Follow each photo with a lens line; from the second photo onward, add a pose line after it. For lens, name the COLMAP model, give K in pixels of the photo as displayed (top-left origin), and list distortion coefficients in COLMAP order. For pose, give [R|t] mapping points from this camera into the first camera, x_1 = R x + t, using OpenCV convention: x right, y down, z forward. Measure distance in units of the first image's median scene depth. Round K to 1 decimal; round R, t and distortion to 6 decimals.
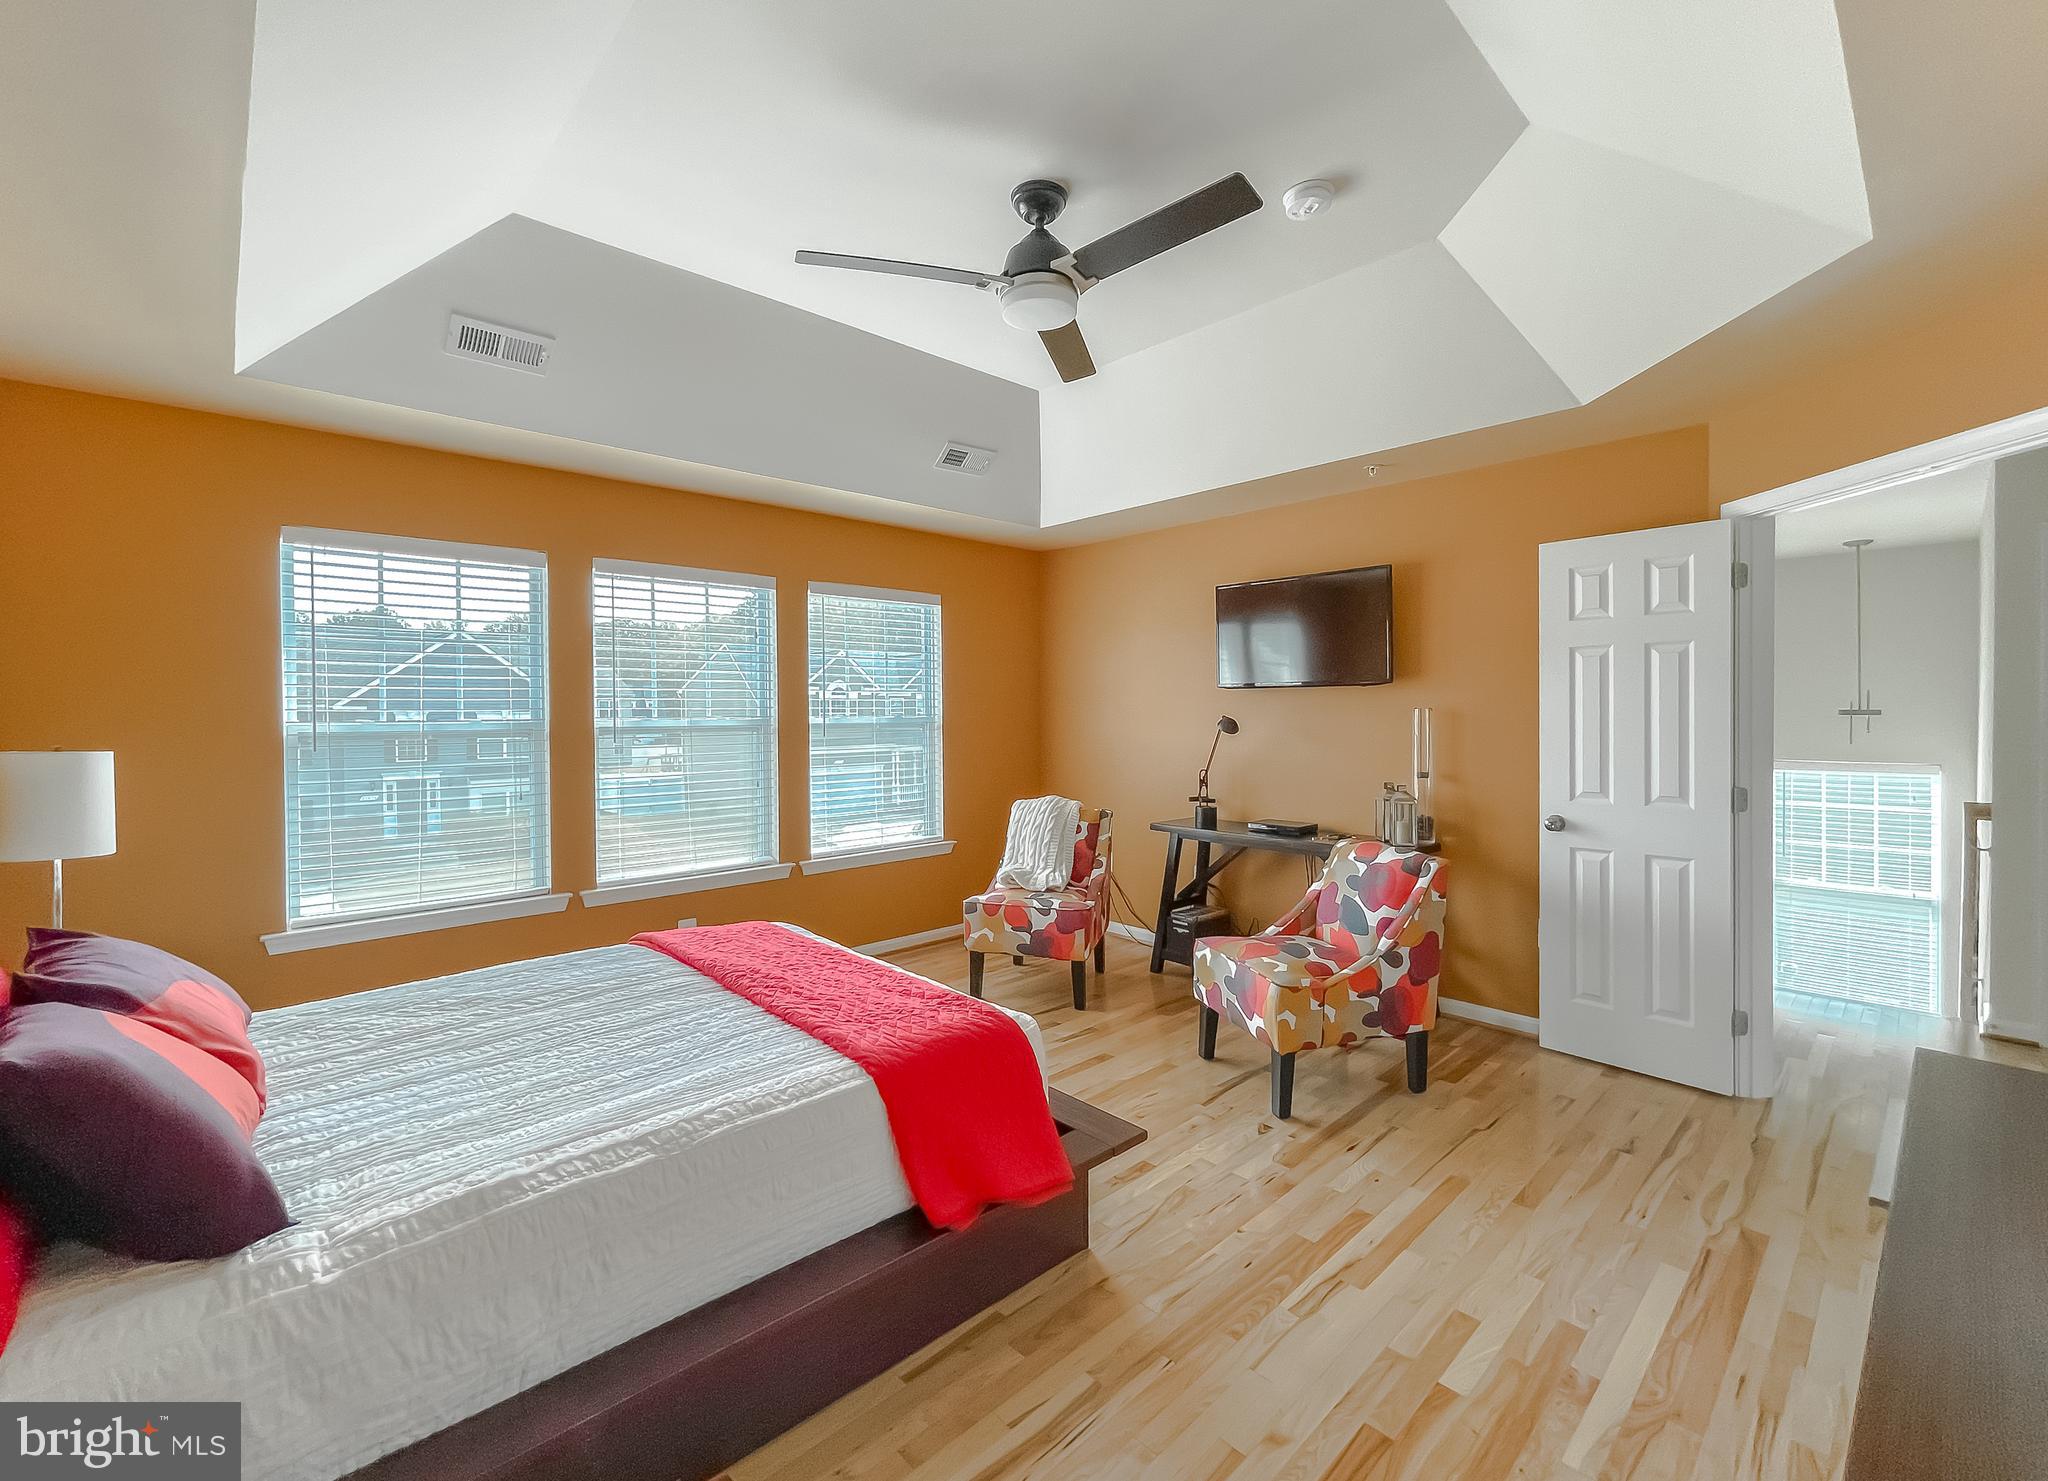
lens RADIAL K [[863.7, 0, 1017.8], [0, 863.7, 719.8], [0, 0, 1]] dist [-0.001661, -0.000189]
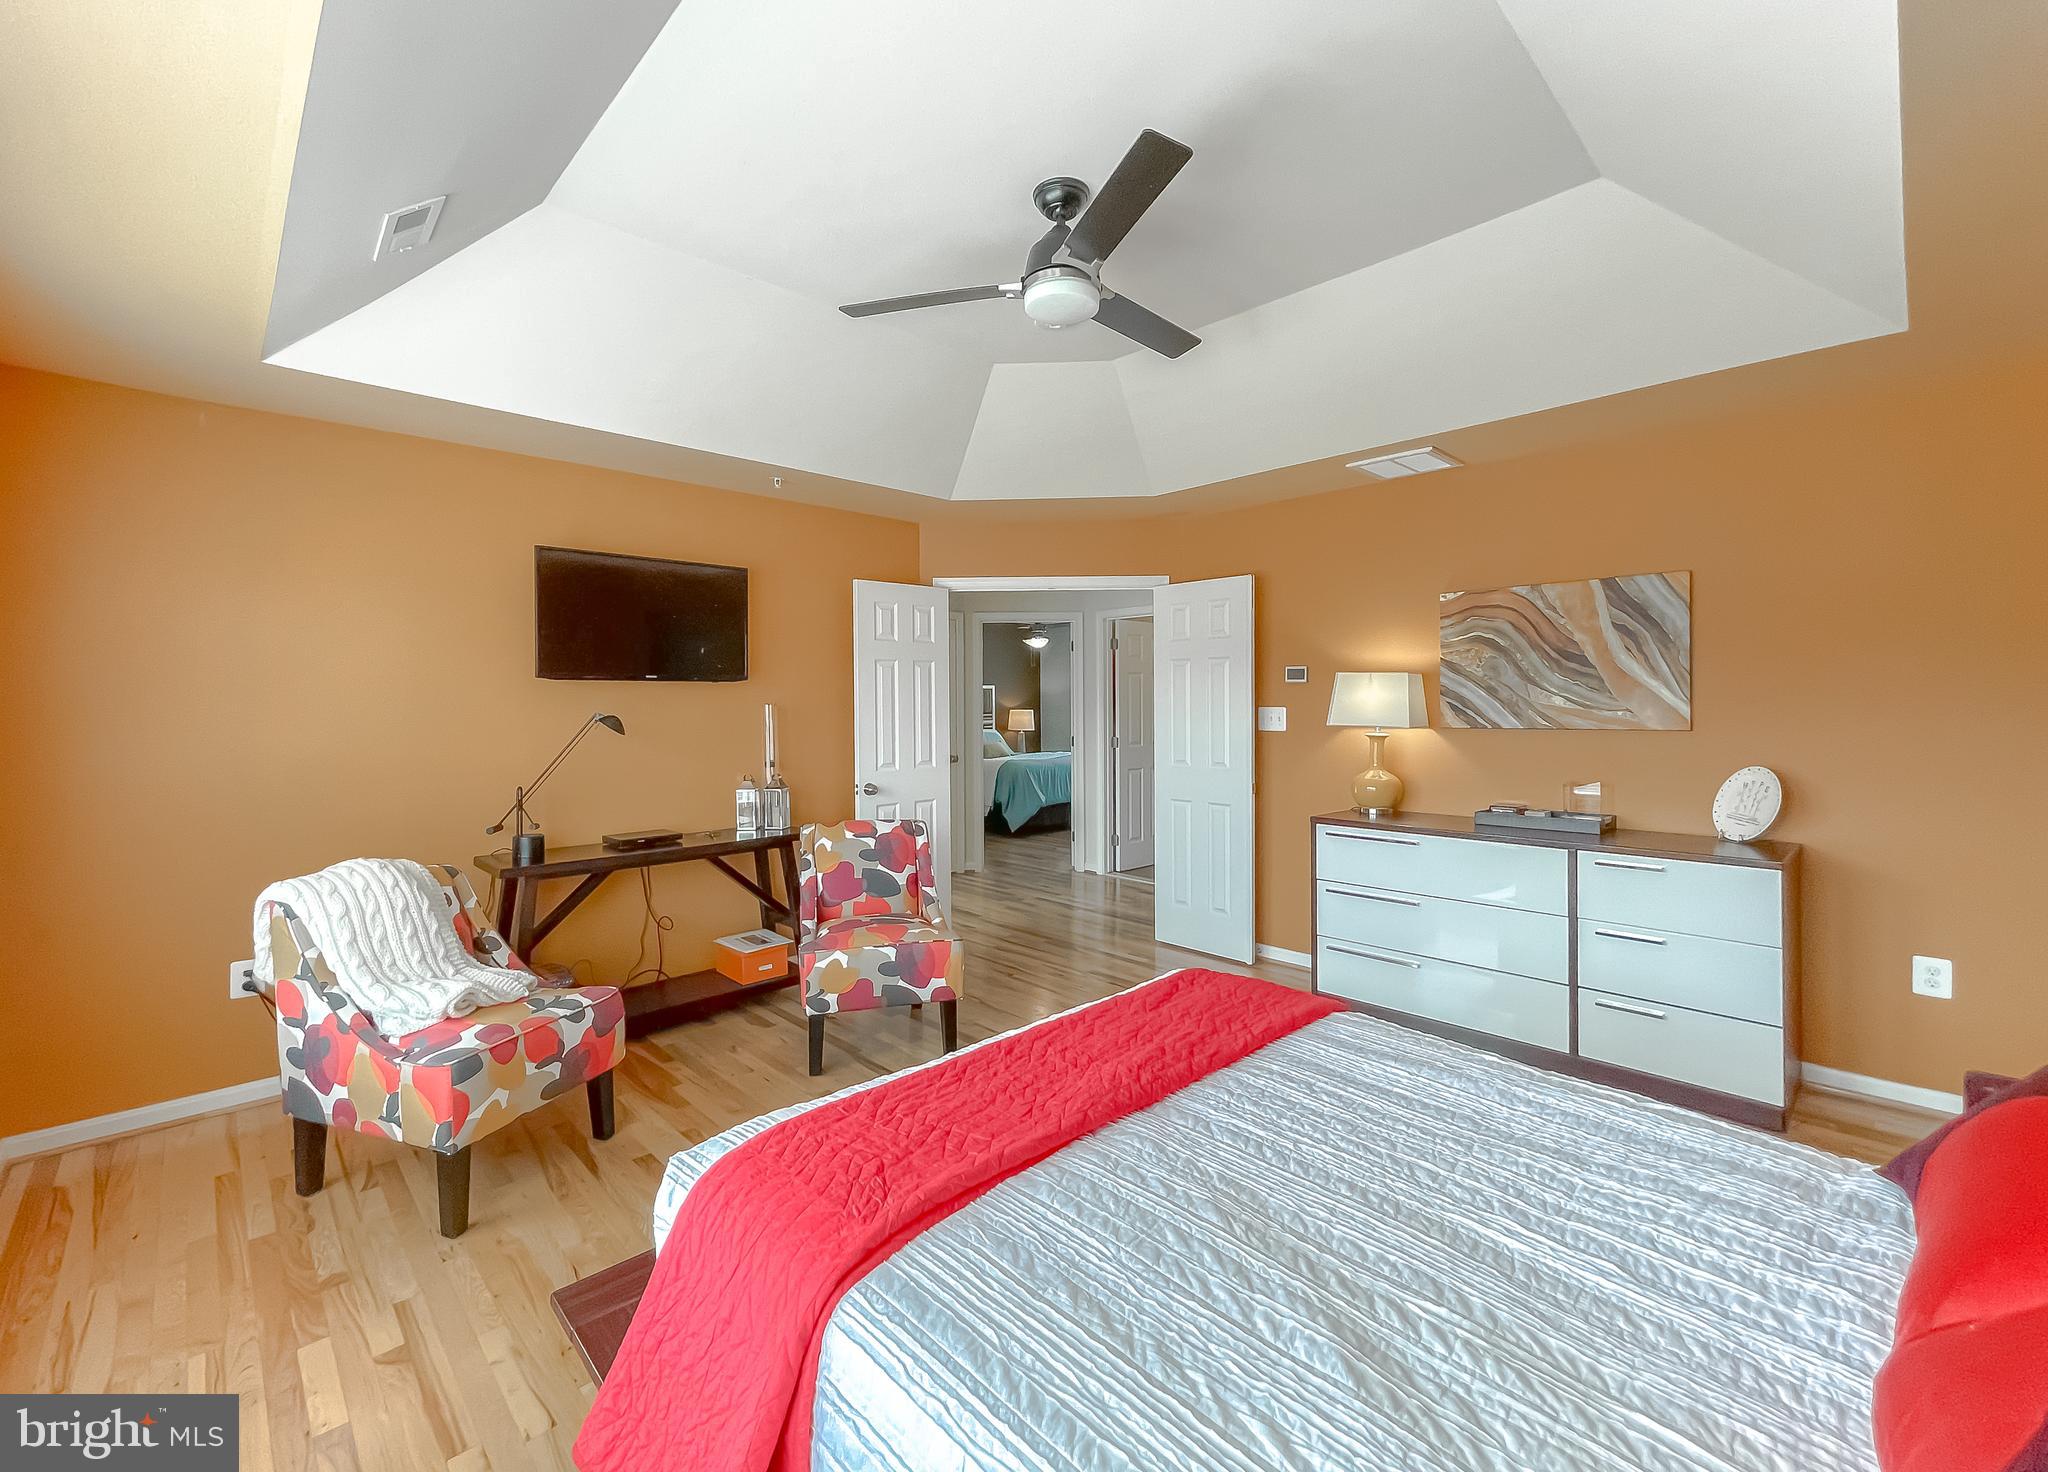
lens RADIAL K [[863.7, 0, 1009.3], [0, 863.7, 704.5], [0, 0, 1]] dist [-0.001661, -0.000189]
pose [[-0.013693, 0.005763, 0.999890, -0.720335], [0.020066, 0.999784, -0.005488, -0.000314], [-0.999705, 0.019989, -0.013806, 0.793330]]
